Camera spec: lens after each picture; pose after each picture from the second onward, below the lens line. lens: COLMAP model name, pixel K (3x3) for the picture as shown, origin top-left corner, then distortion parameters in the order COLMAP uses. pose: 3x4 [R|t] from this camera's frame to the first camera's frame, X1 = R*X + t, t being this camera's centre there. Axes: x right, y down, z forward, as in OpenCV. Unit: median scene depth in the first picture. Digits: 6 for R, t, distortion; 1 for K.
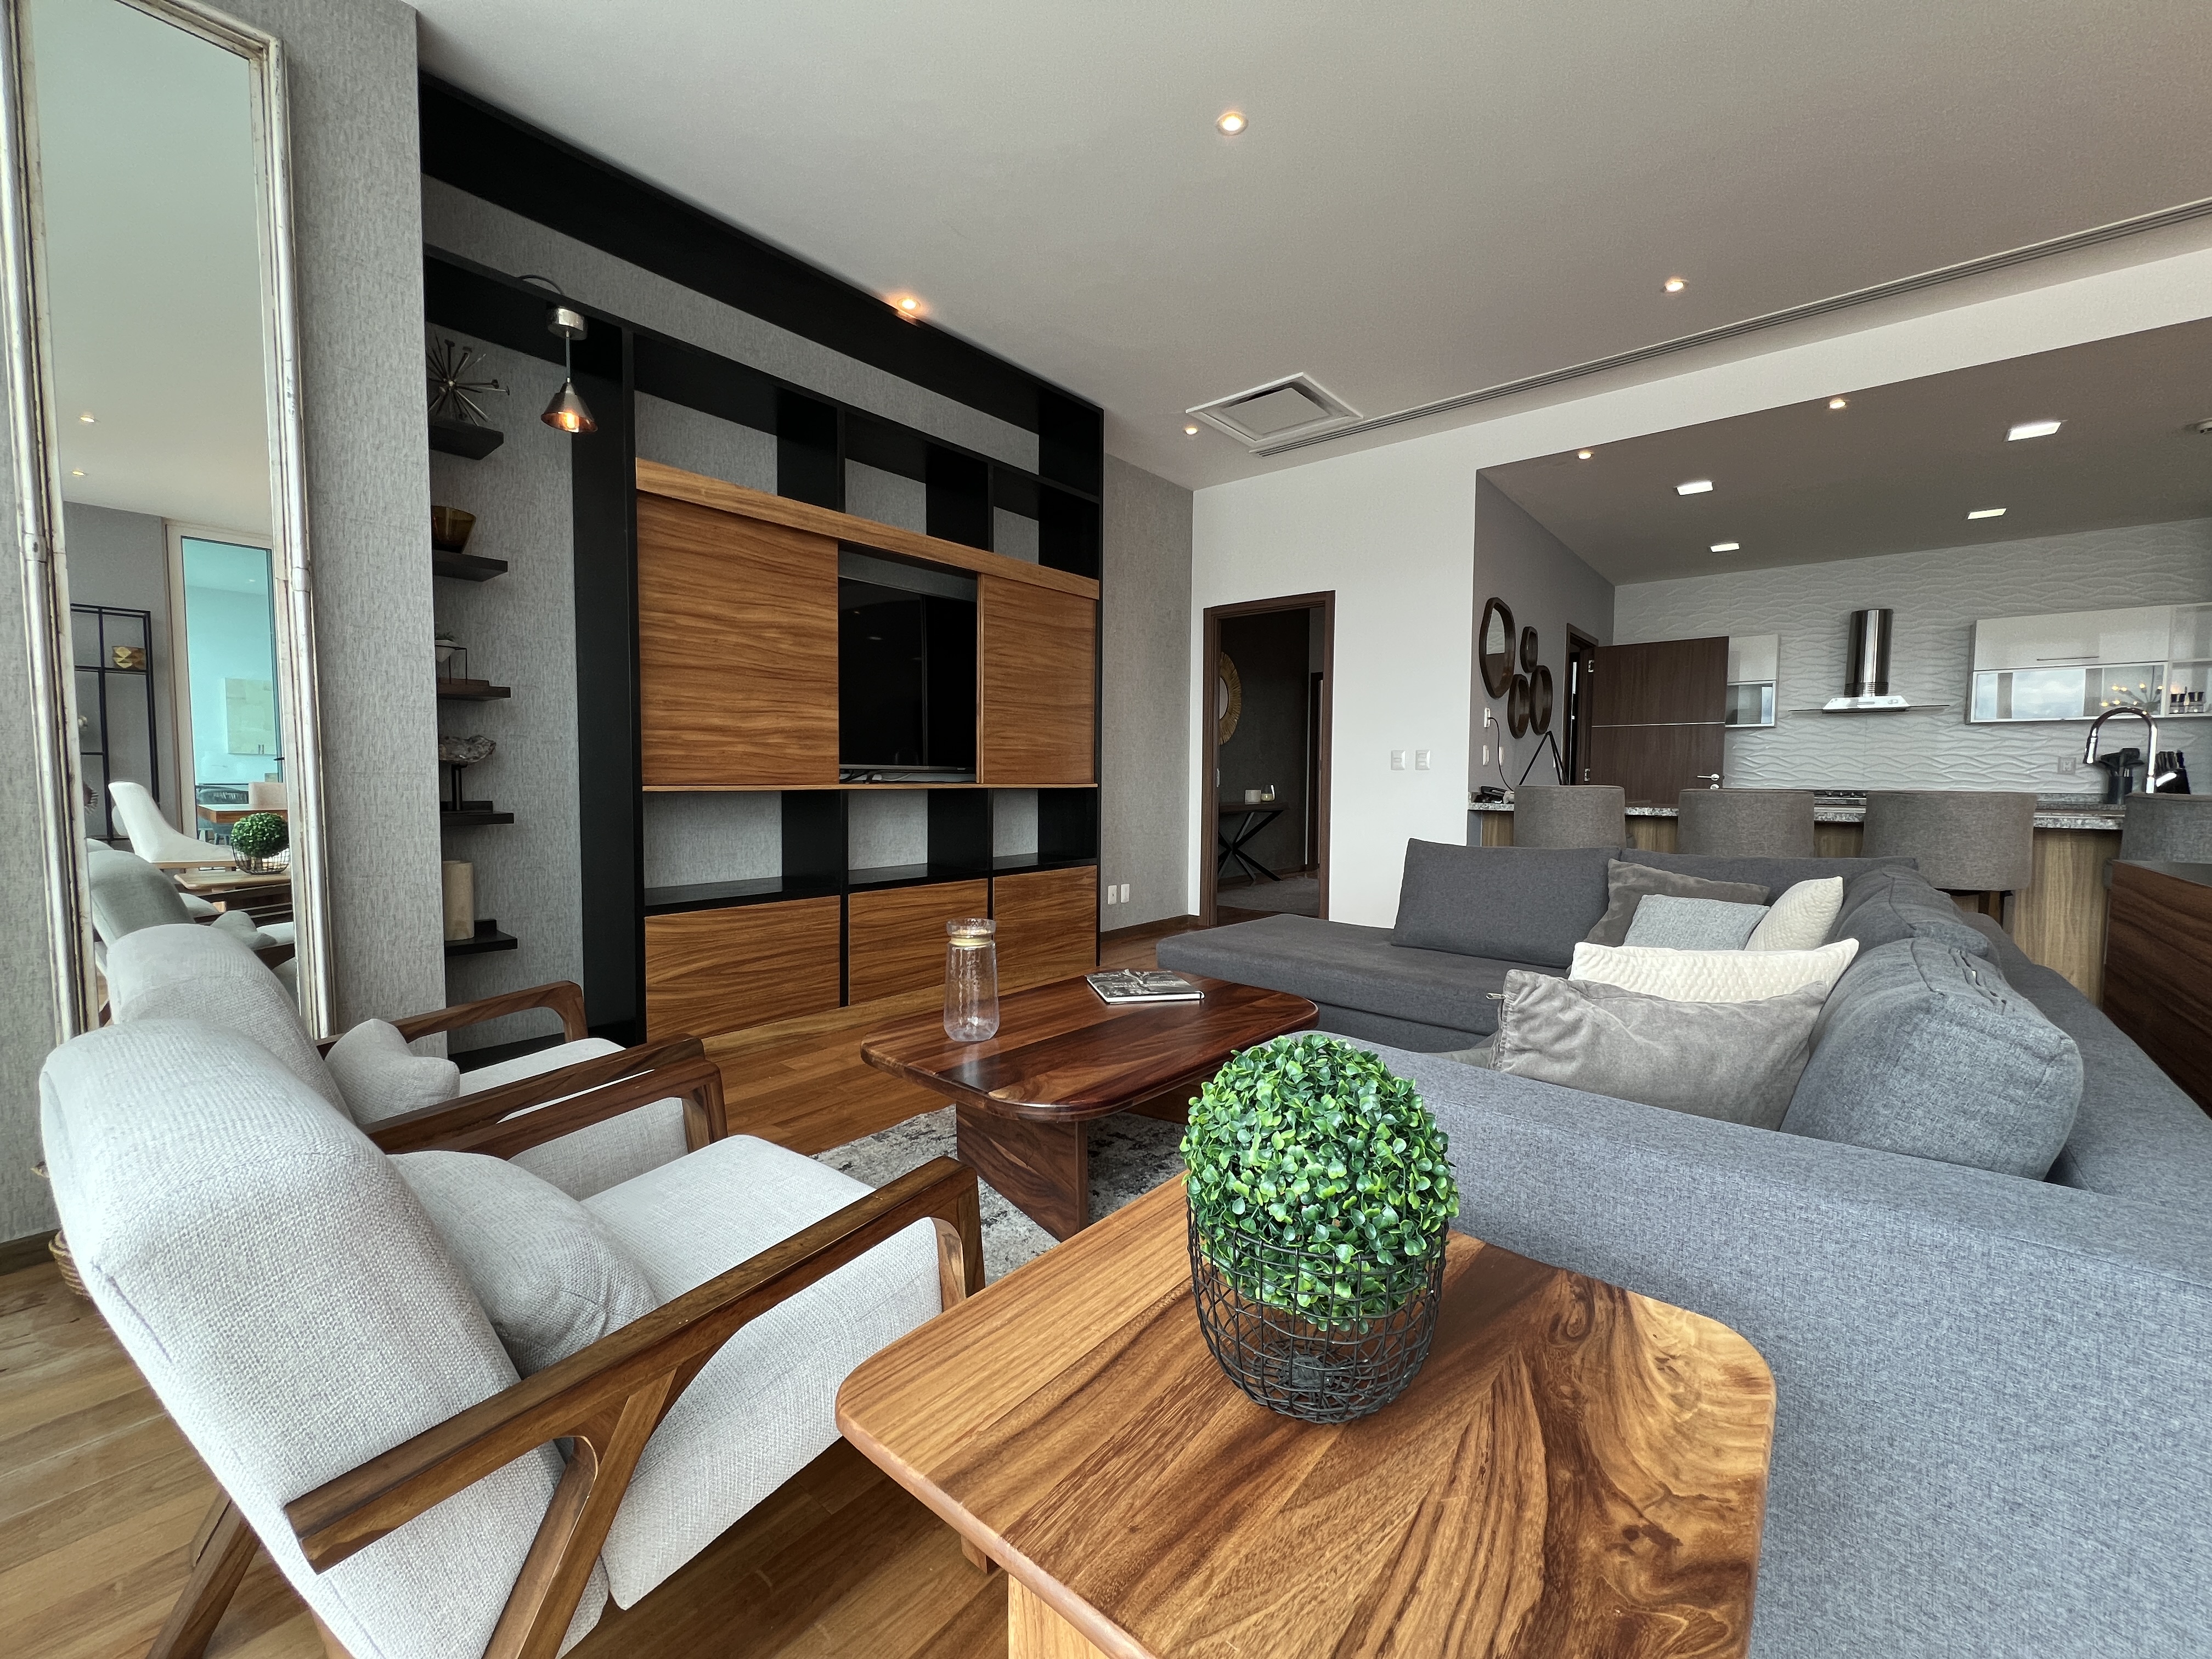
lens RADIAL K [[883.8, 0, 1105.8], [0, 883.8, 820.8], [0, 0, 1]] dist [-0.002826, 0.000635]
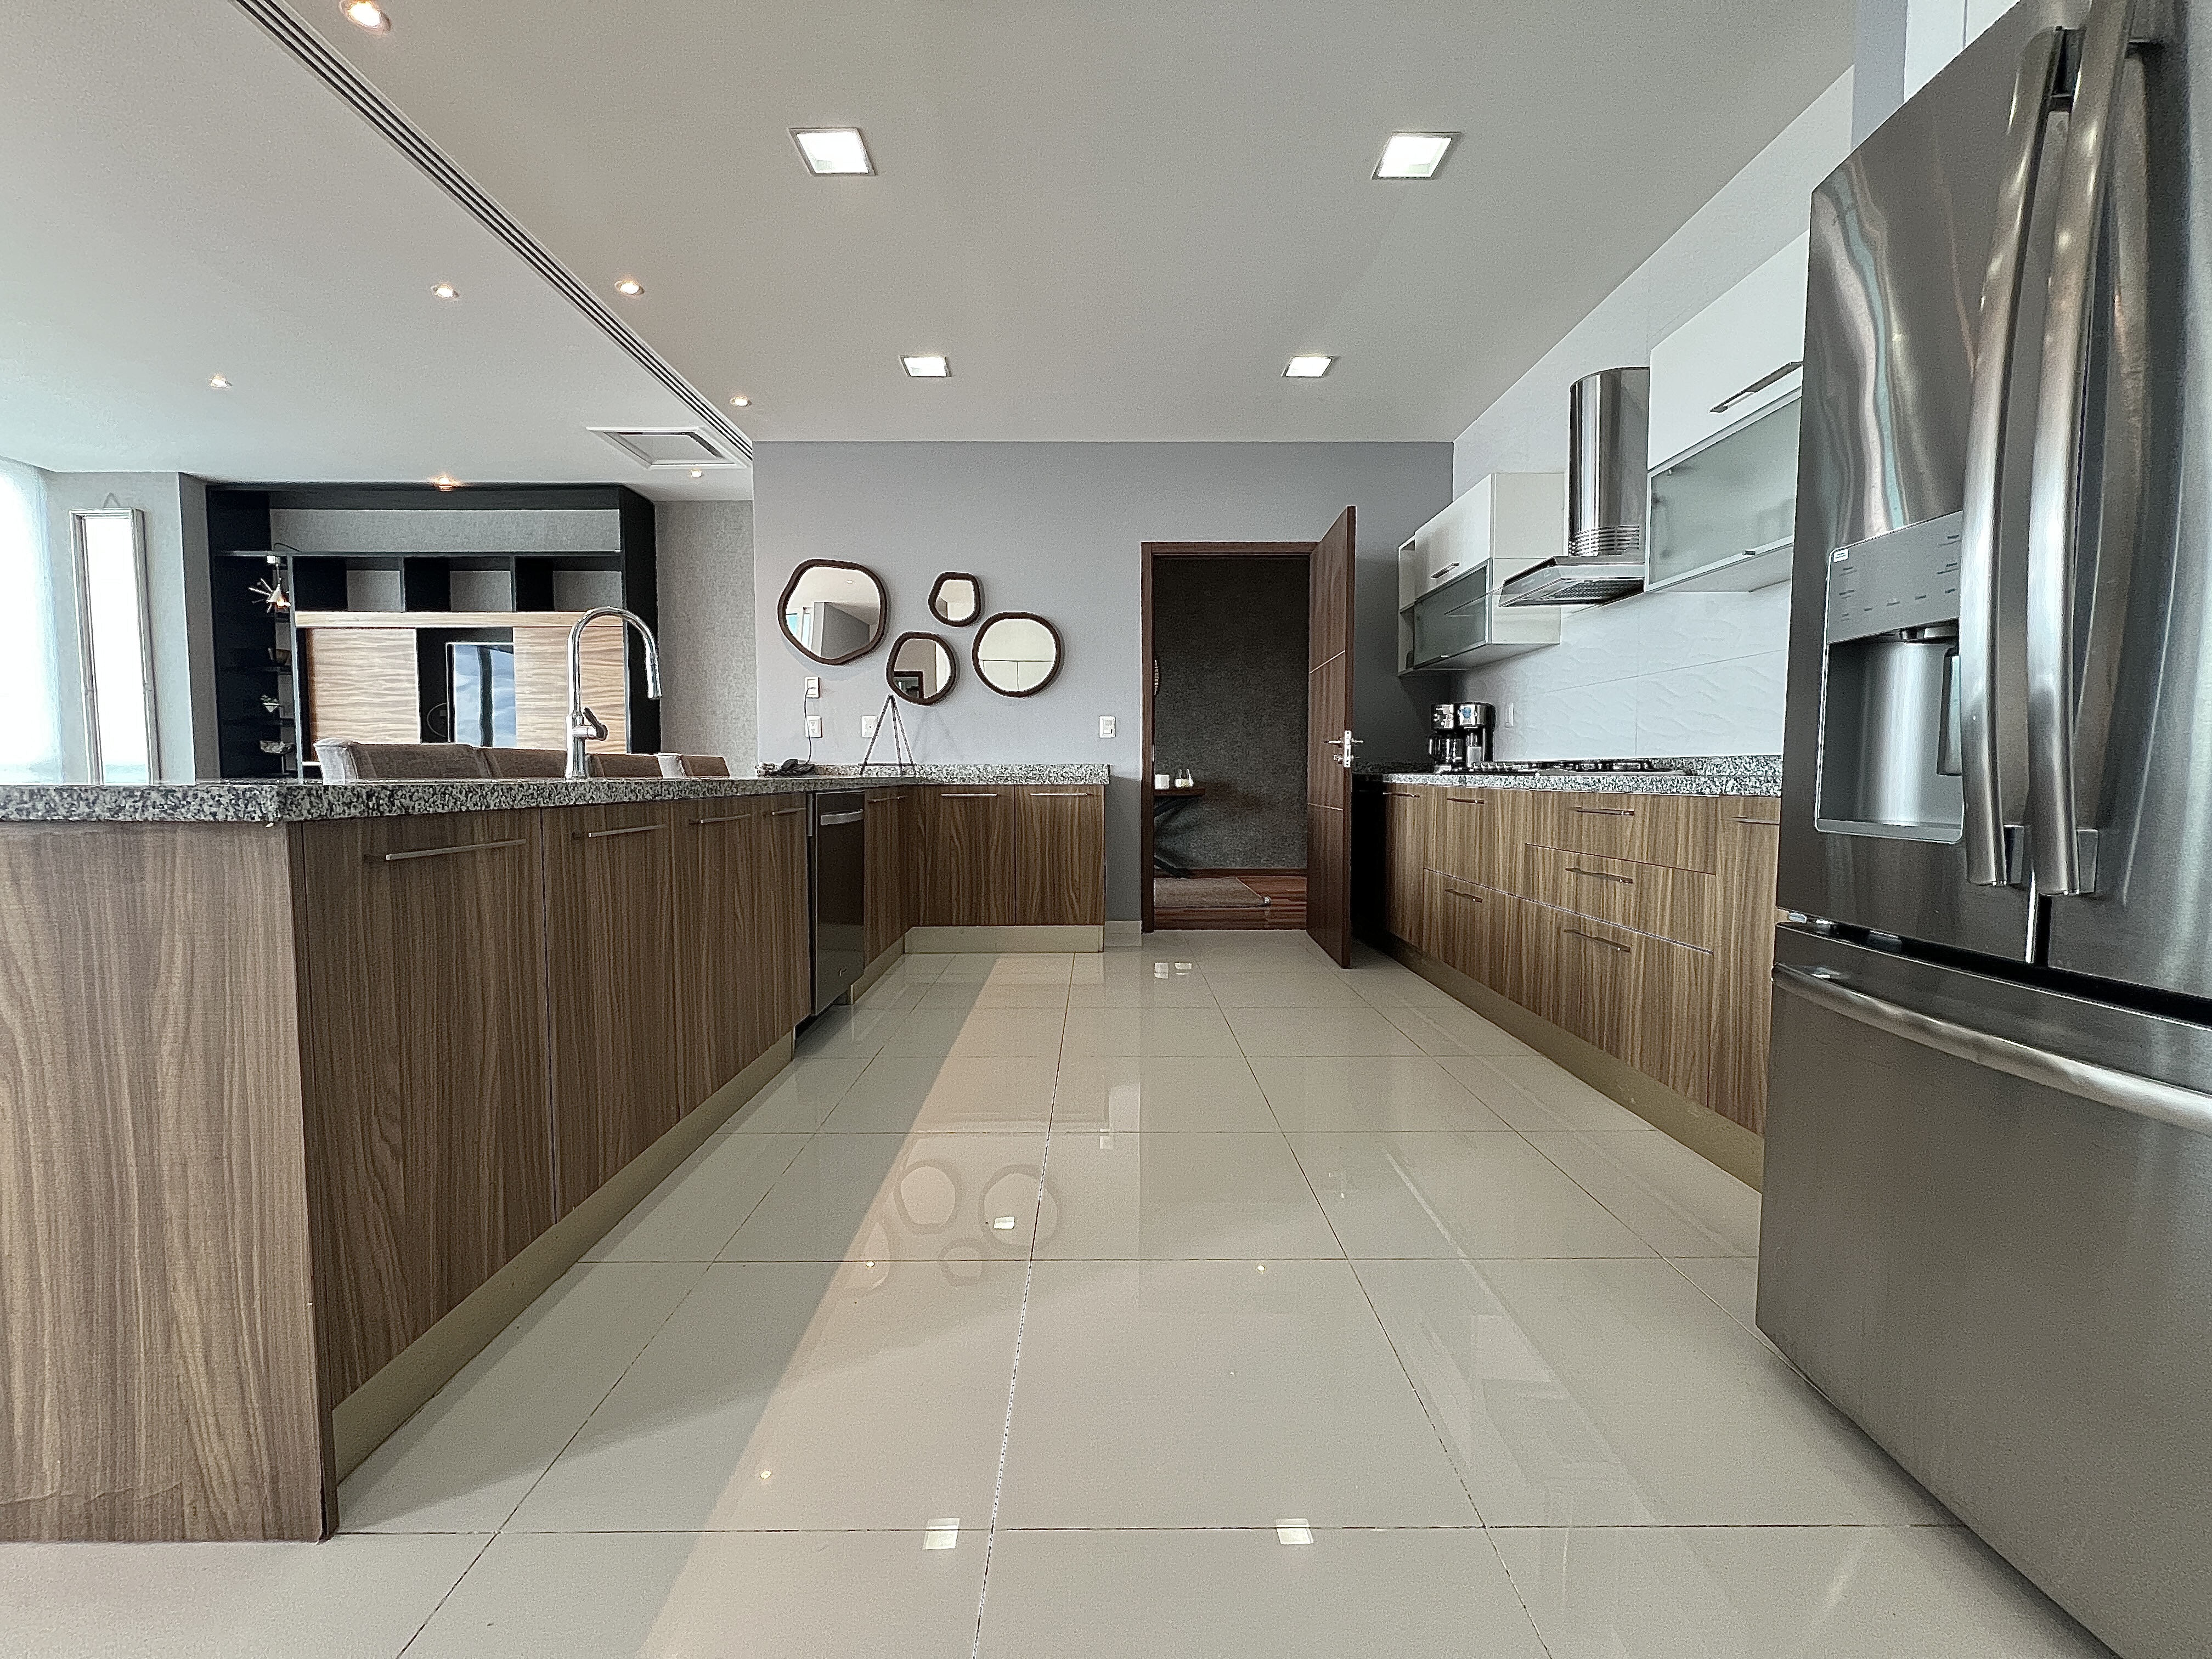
lens RADIAL K [[883.8, 0, 1099.4], [0, 883.8, 814.3], [0, 0, 1]] dist [-0.002826, 0.000635]
pose [[0.643930, 0.028634, -0.764548, 1.922928], [-0.035931, 0.999329, 0.007165, 0.002782], [0.764240, 0.022857, 0.644527, 0.882475]]
